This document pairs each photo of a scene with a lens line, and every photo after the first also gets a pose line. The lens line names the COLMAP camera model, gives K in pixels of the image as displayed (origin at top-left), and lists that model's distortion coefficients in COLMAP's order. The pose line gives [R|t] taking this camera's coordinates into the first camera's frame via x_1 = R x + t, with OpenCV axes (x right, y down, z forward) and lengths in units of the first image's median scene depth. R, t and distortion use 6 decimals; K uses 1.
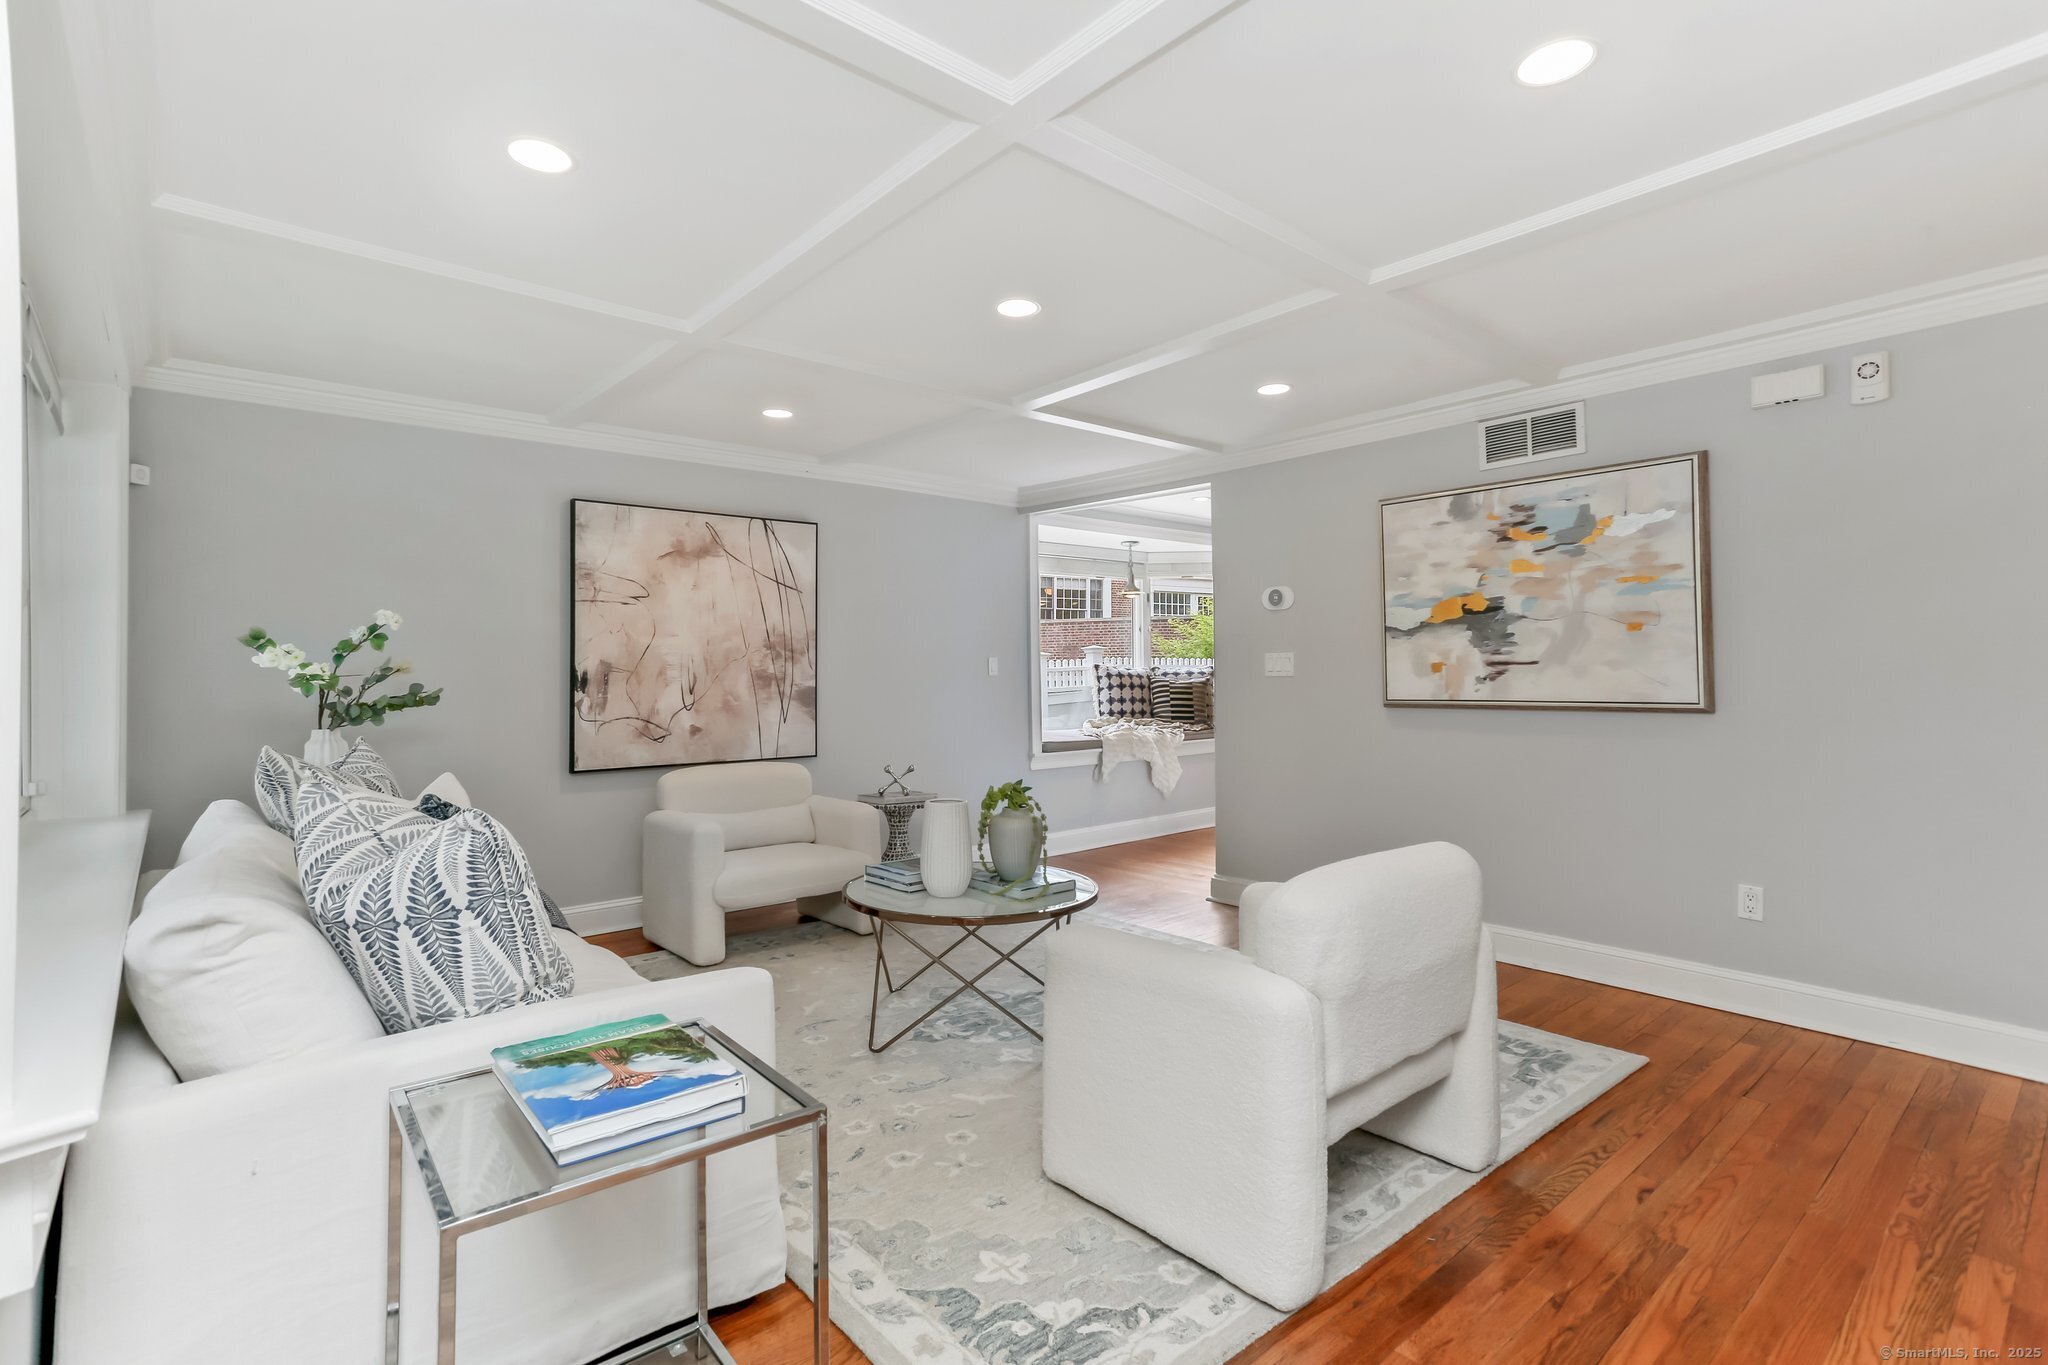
lens RADIAL K [[984.6, 0, 1030.5], [0, 984.6, 660.7], [0, 0, 1]] dist [-0.015205, 0.044920]
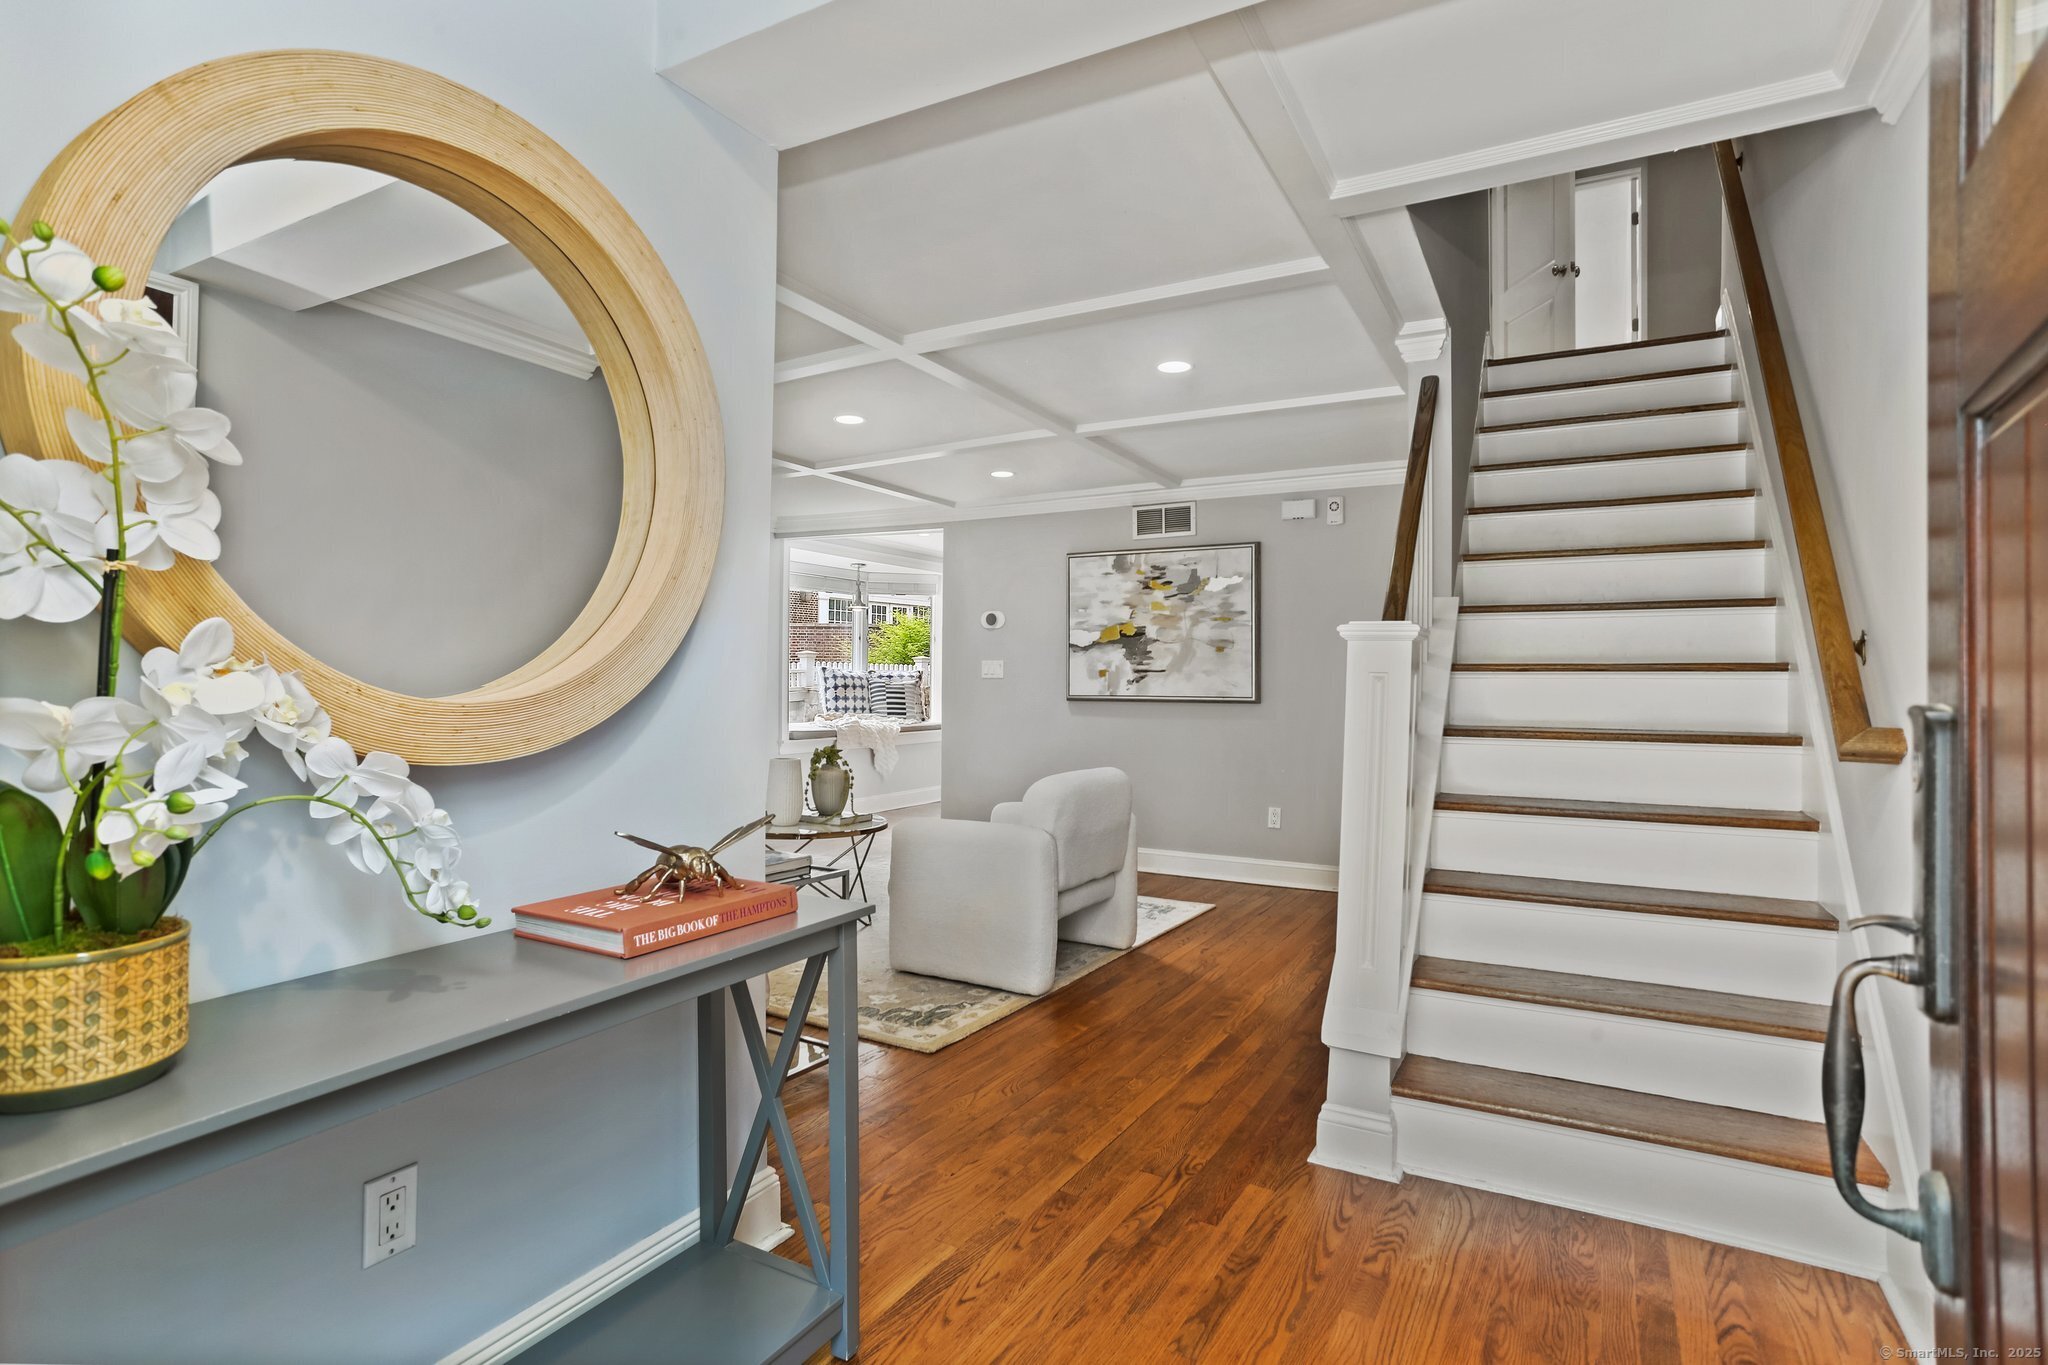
lens RADIAL K [[1026.6, 0, 1043.1], [0, 1026.6, 678.4], [0, 0, 1]] dist [-0.001484, 0.000340]
pose [[0.937921, 0.020369, 0.346252, -0.185847], [-0.023486, 0.999713, 0.004806, 0.009217], [-0.346054, -0.012640, 0.938129, -0.374797]]
